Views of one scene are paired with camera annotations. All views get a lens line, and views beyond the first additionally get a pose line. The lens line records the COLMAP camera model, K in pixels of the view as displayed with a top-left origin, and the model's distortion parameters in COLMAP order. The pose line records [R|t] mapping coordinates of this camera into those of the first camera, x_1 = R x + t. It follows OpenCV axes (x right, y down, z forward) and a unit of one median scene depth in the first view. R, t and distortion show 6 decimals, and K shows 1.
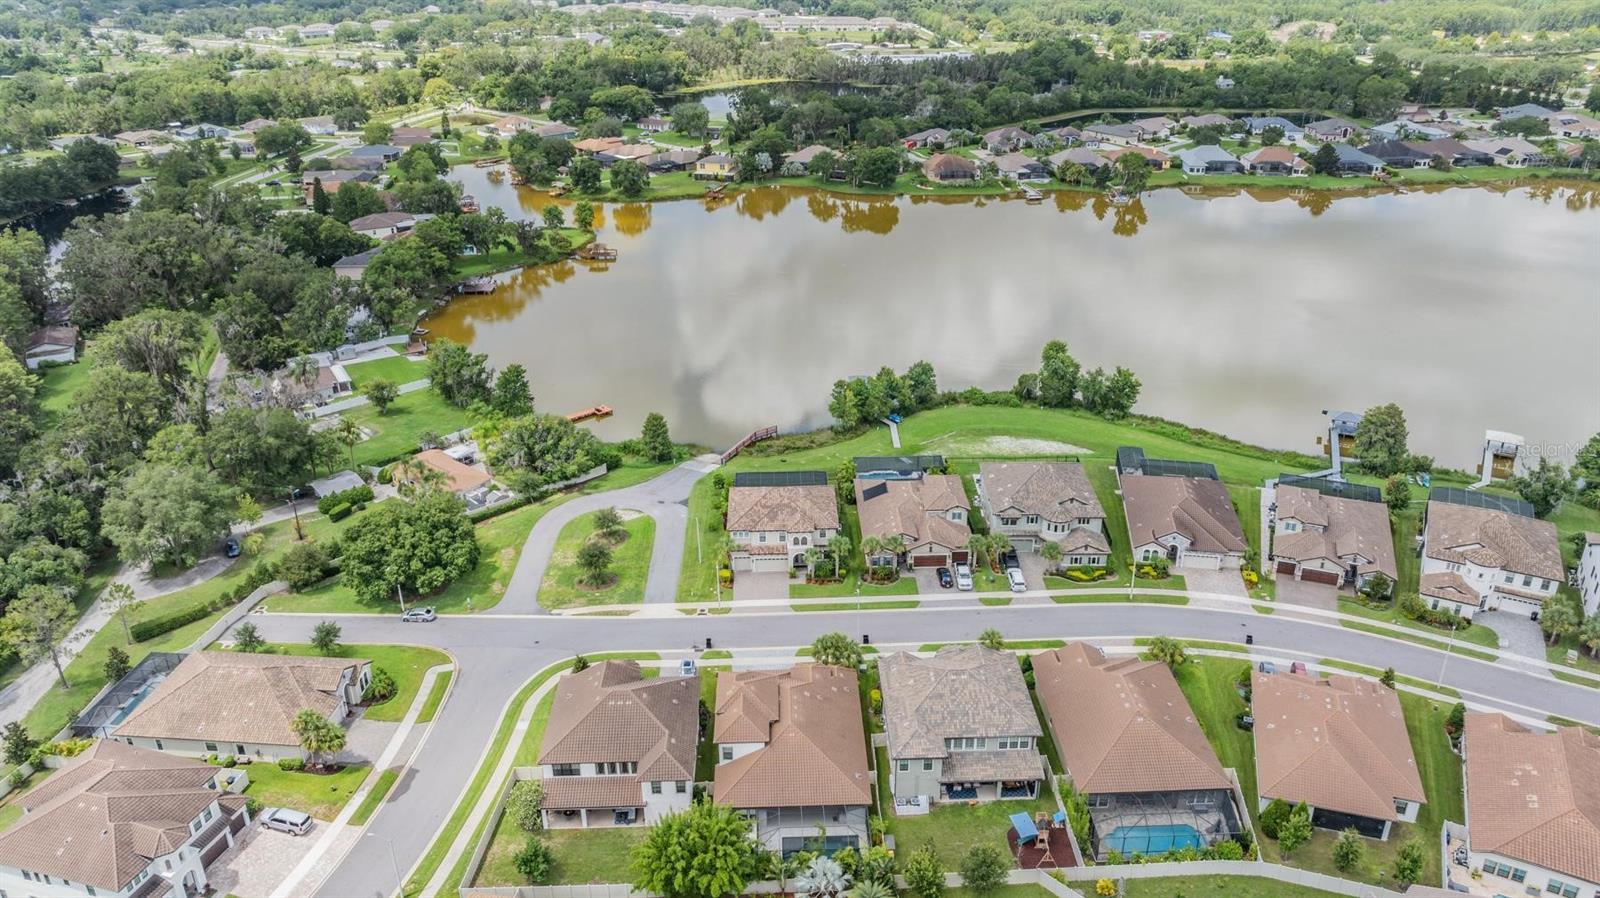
lens RADIAL K [[1107.3, 0, 819.7], [0, 1107.3, 448.7], [0, 0, 1]] dist [-0.008999, 0.003307]
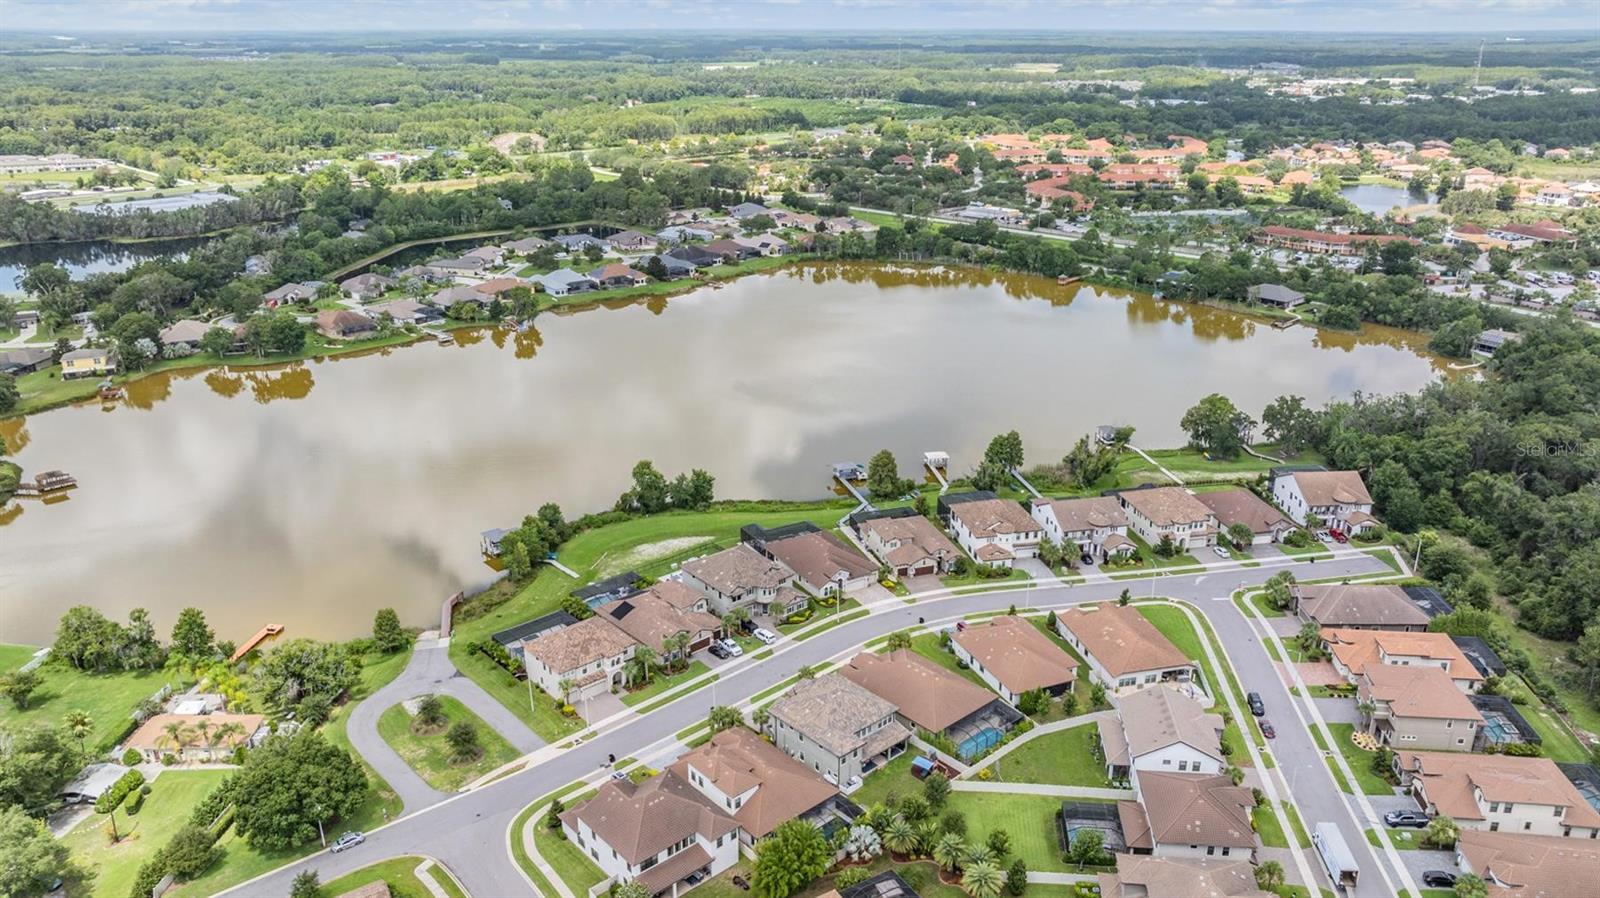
lens RADIAL K [[1158.4, 0, 784.3], [0, 1158.4, 448.7], [0, 0, 1]] dist [-0.006036, 0.001103]
pose [[0.770943, -0.217110, 0.598757, -0.244818], [0.266699, 0.963761, 0.006066, -0.042582], [-0.578375, 0.155011, 0.800908, -0.074248]]
